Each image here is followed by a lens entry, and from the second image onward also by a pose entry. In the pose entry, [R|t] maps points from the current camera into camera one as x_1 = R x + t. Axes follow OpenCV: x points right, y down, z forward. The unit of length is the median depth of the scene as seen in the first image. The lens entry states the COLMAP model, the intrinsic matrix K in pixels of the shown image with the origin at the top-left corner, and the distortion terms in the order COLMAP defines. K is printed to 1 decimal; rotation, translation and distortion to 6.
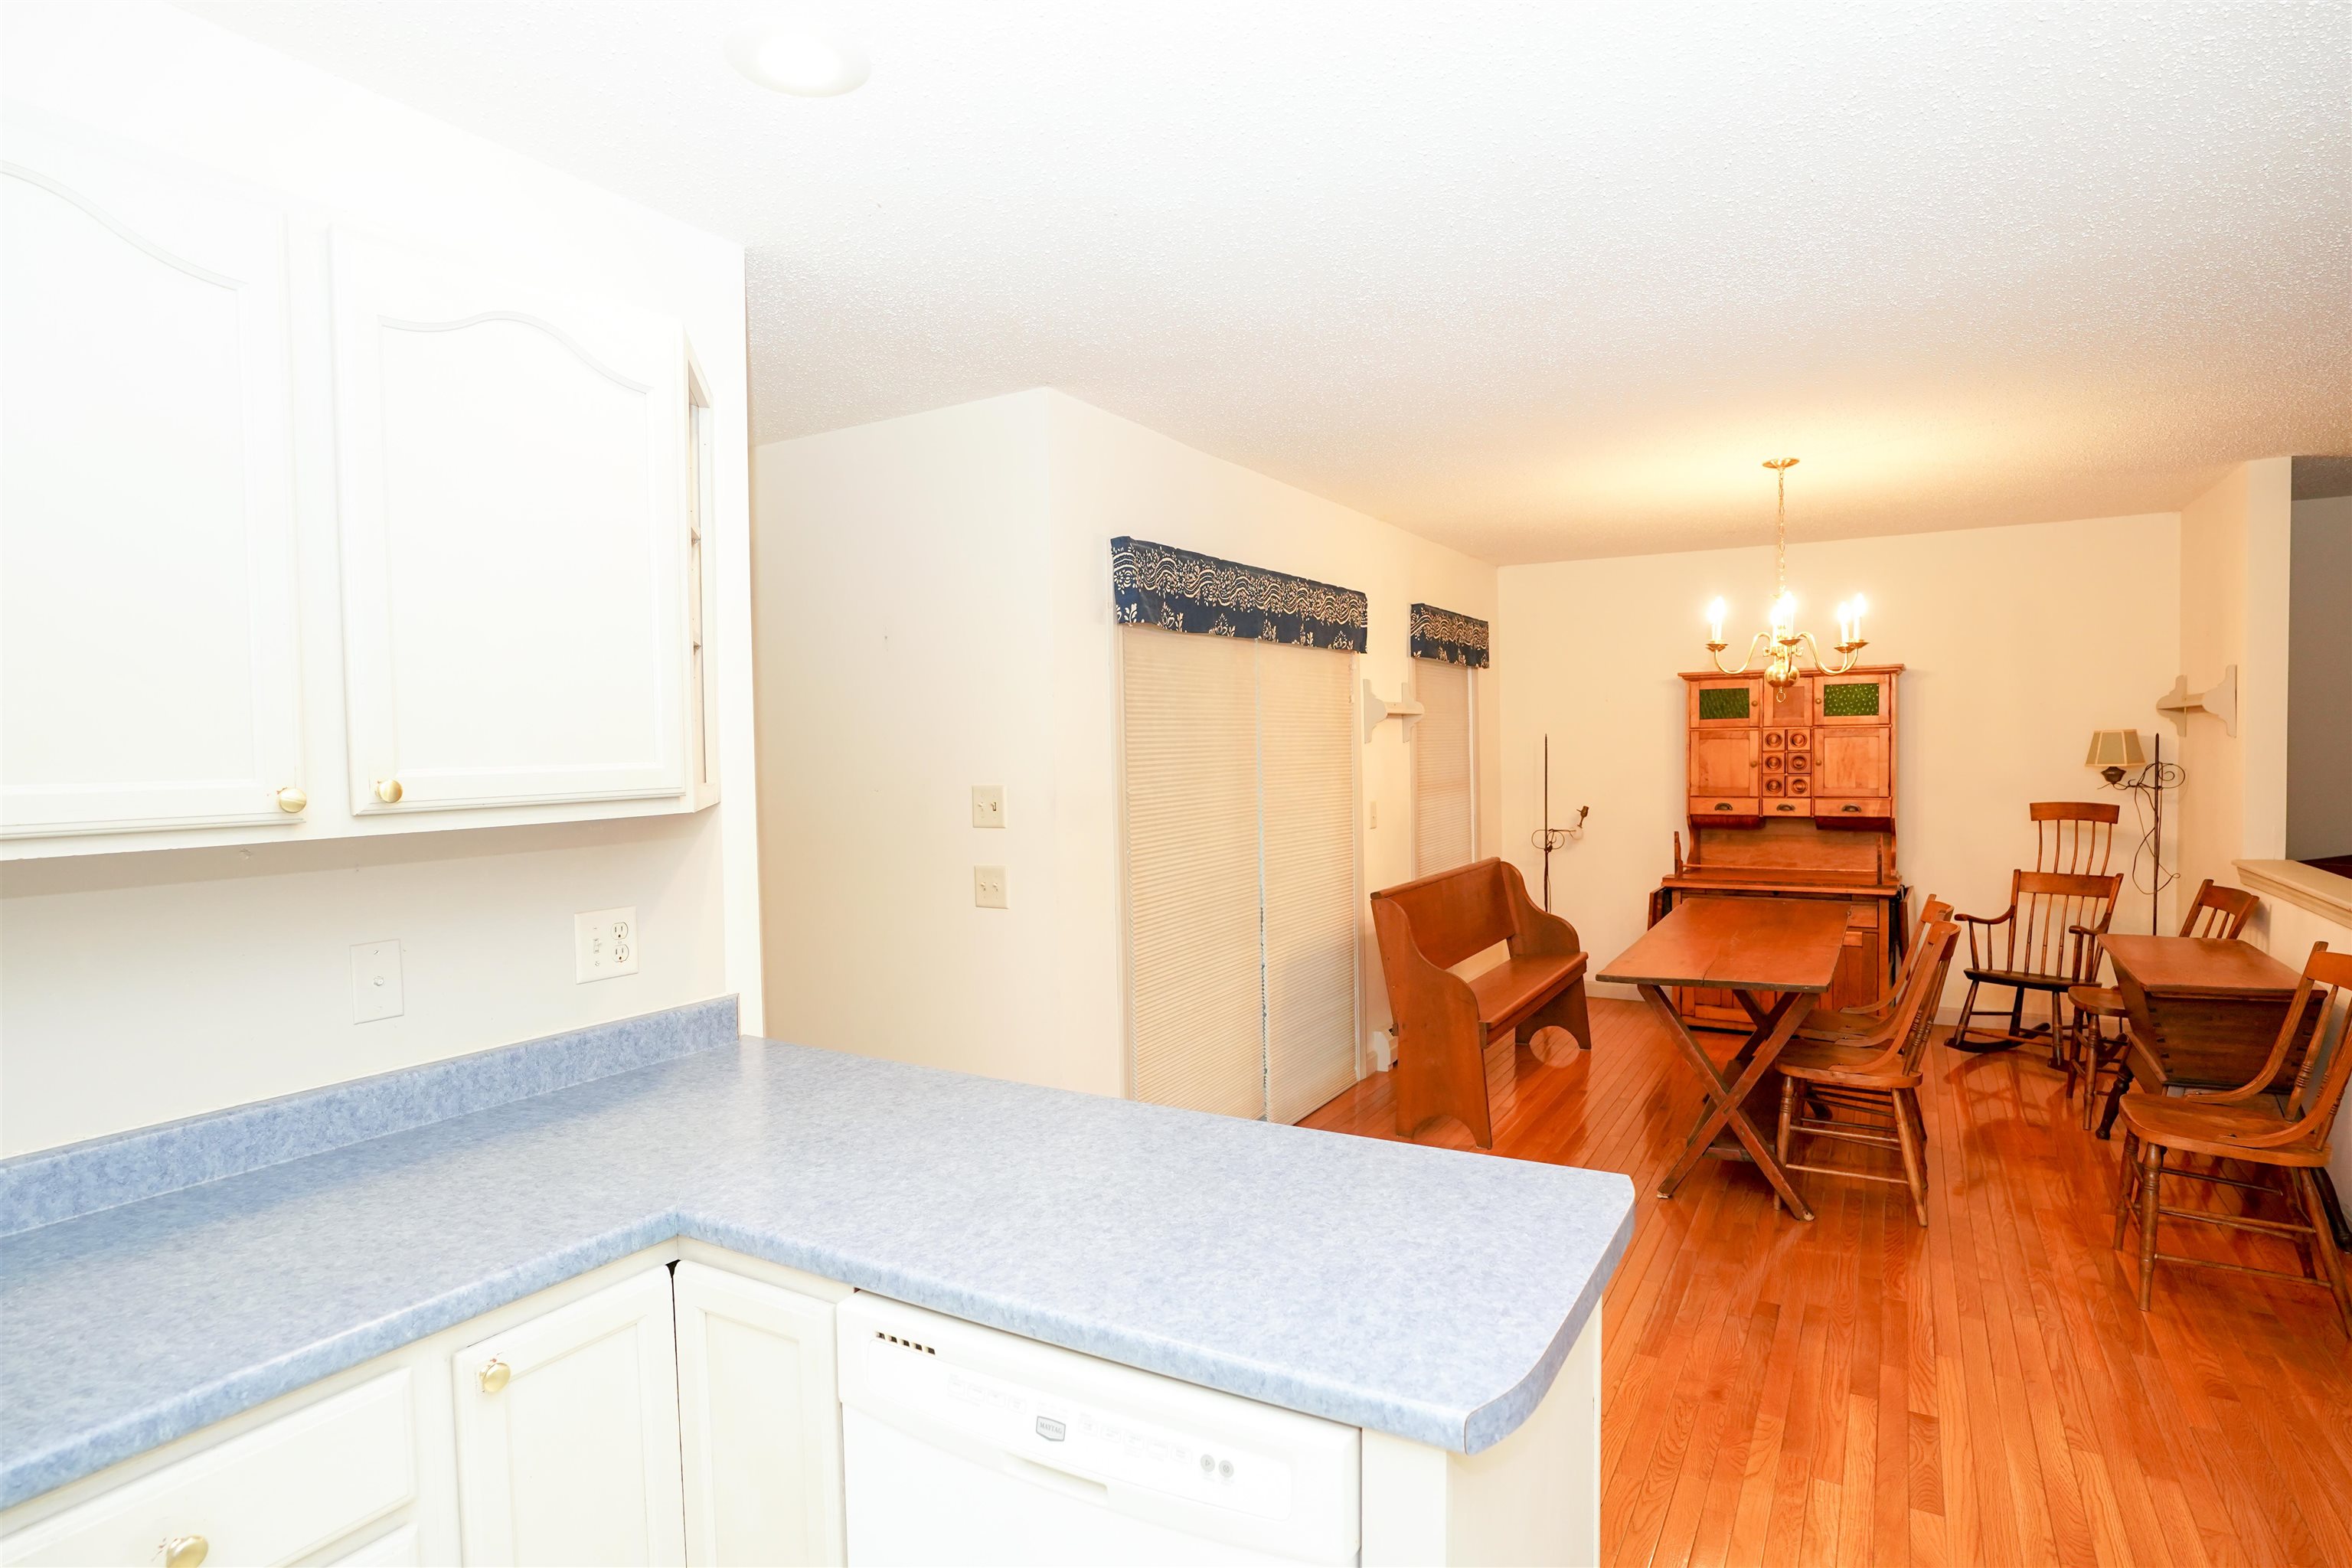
lens RADIAL K [[1277.8, 0, 1174.9], [0, 1277.8, 799.6], [0, 0, 1]] dist [-0.027346, 0.001664]
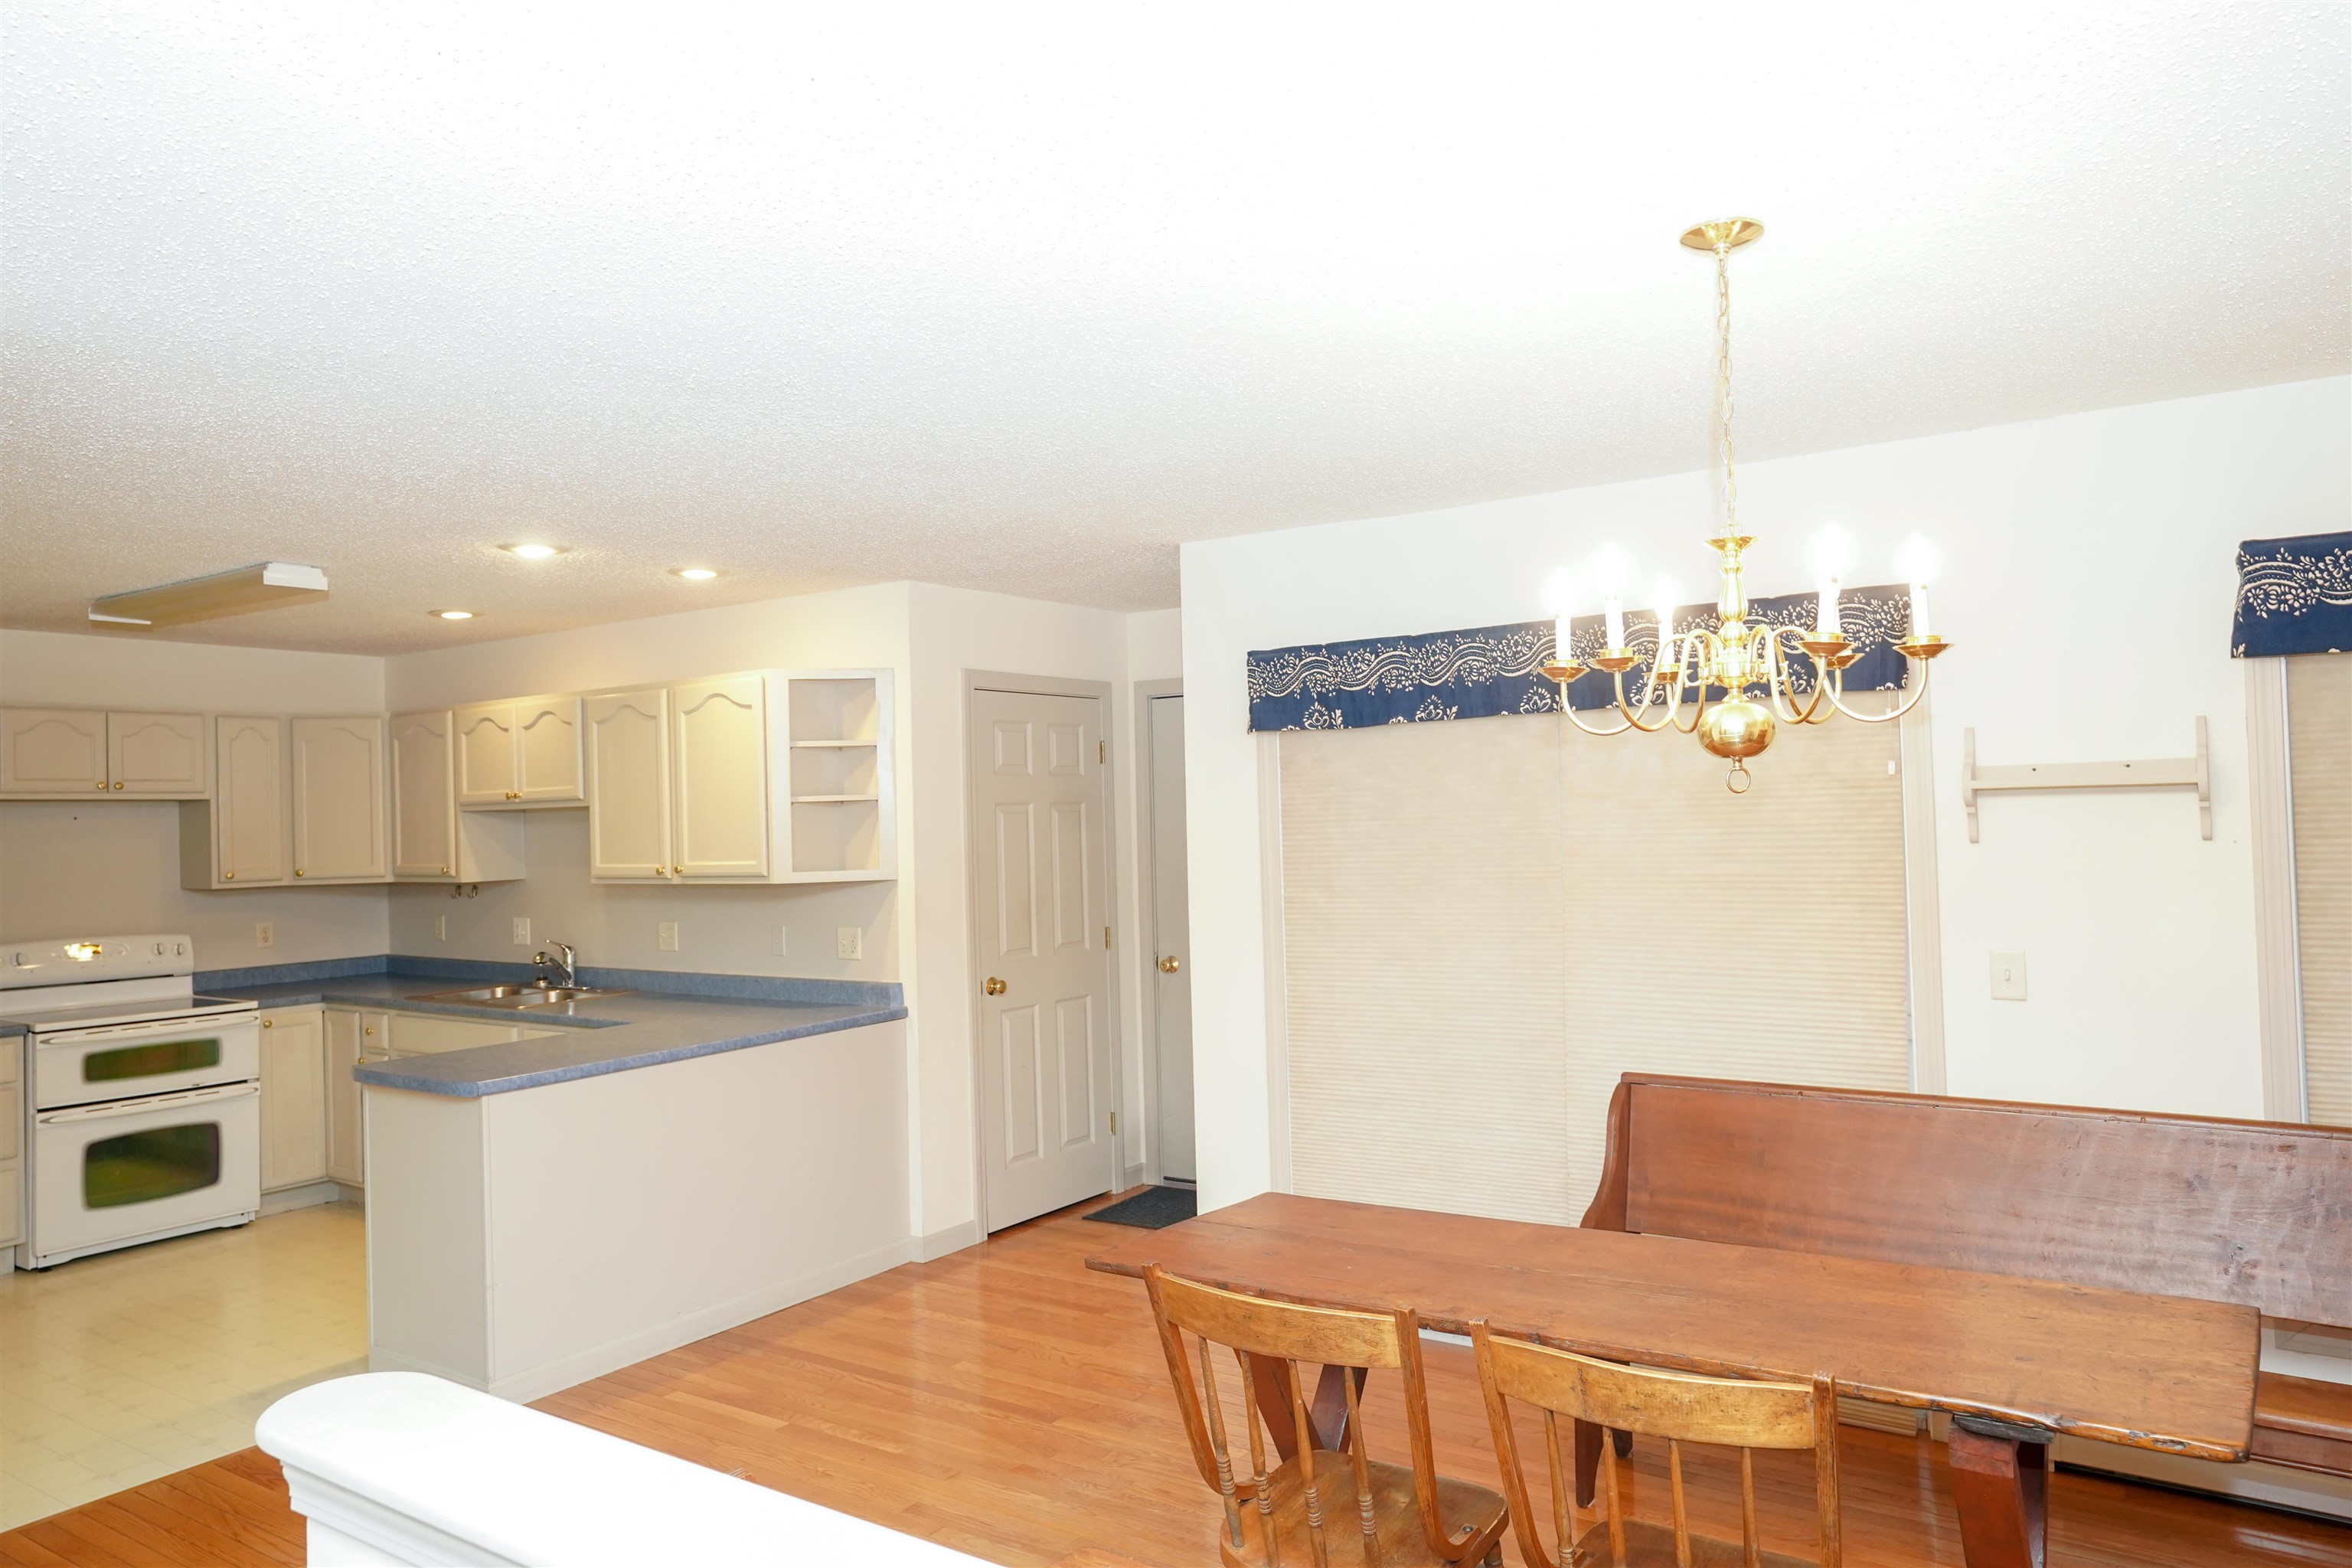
lens RADIAL K [[1555.9, 0, 1175.5], [0, 1555.9, 785.7], [0, 0, 1]] dist [0.010624, 0.022997]
pose [[-0.097608, -0.001910, -0.995223, 1.067962], [-0.016027, 0.999871, -0.000347, -0.079798], [0.995096, 0.015917, -0.097626, 0.910720]]
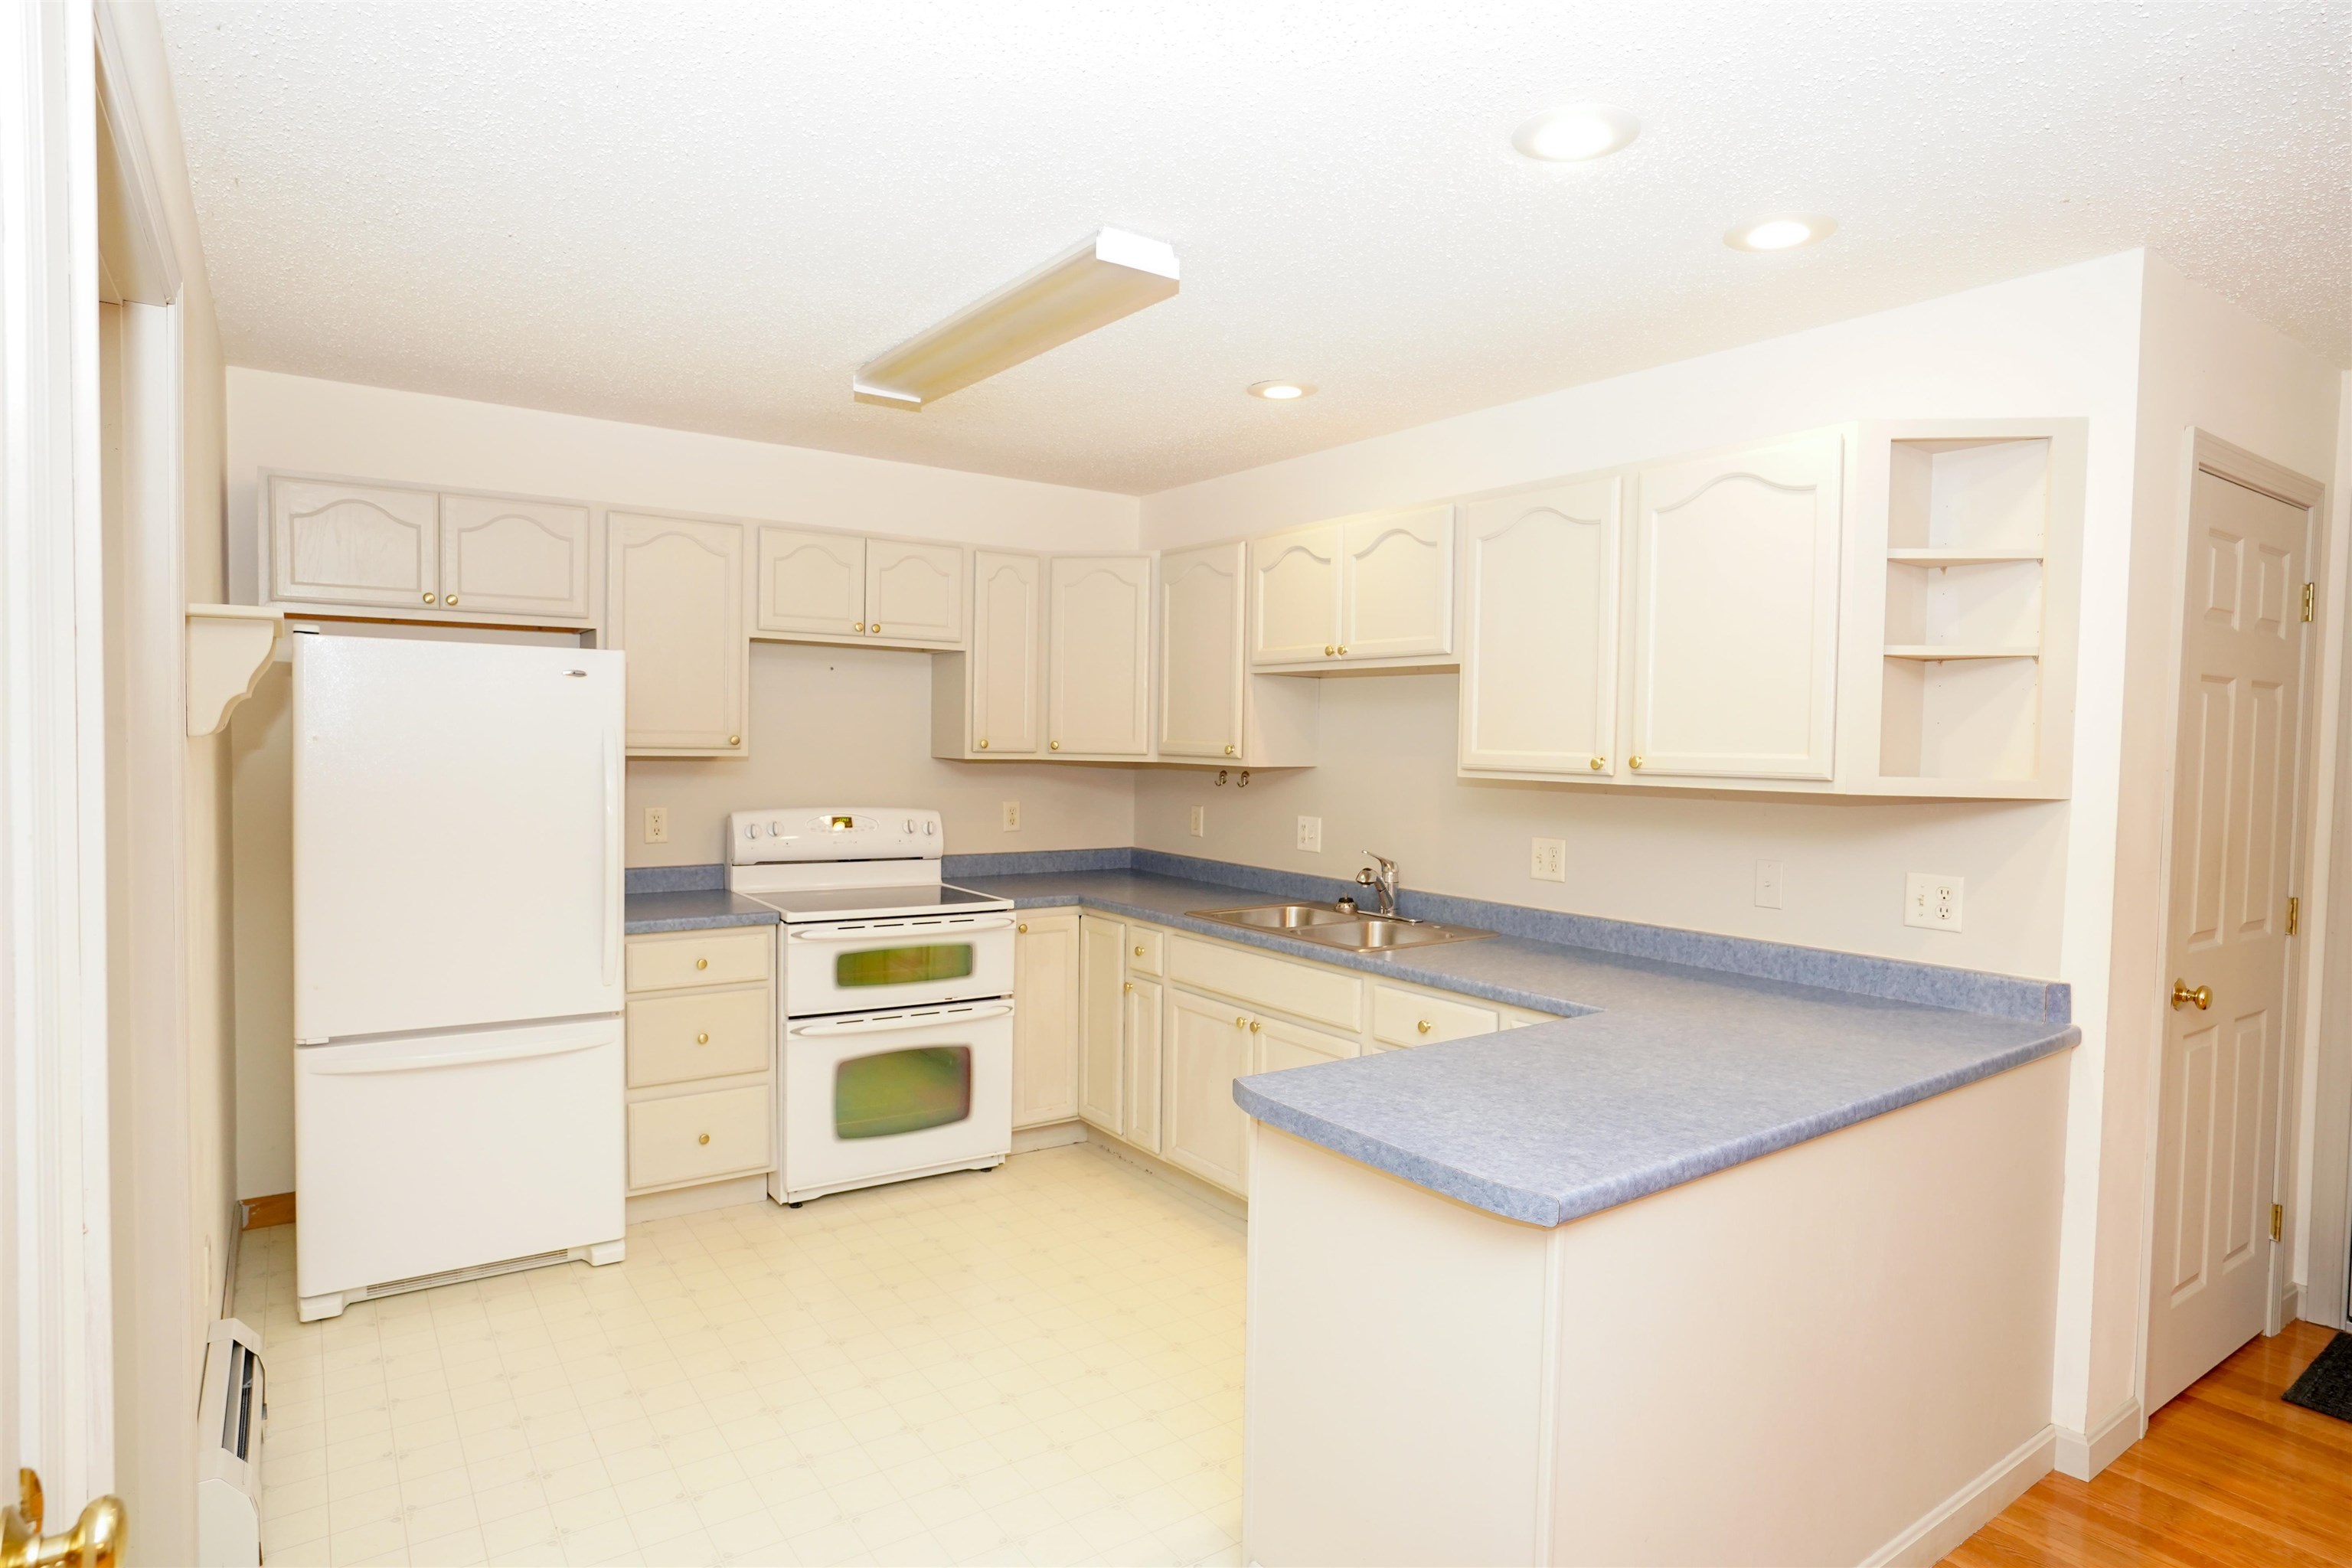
lens RADIAL K [[1277.8, 0, 1180.4], [0, 1277.8, 790.2], [0, 0, 1]] dist [-0.027346, 0.001664]
pose [[-0.426601, 0.042401, -0.903446, 0.504938], [-0.053317, 0.995984, 0.071921, -0.023541], [0.902867, 0.078851, -0.422627, 0.429268]]
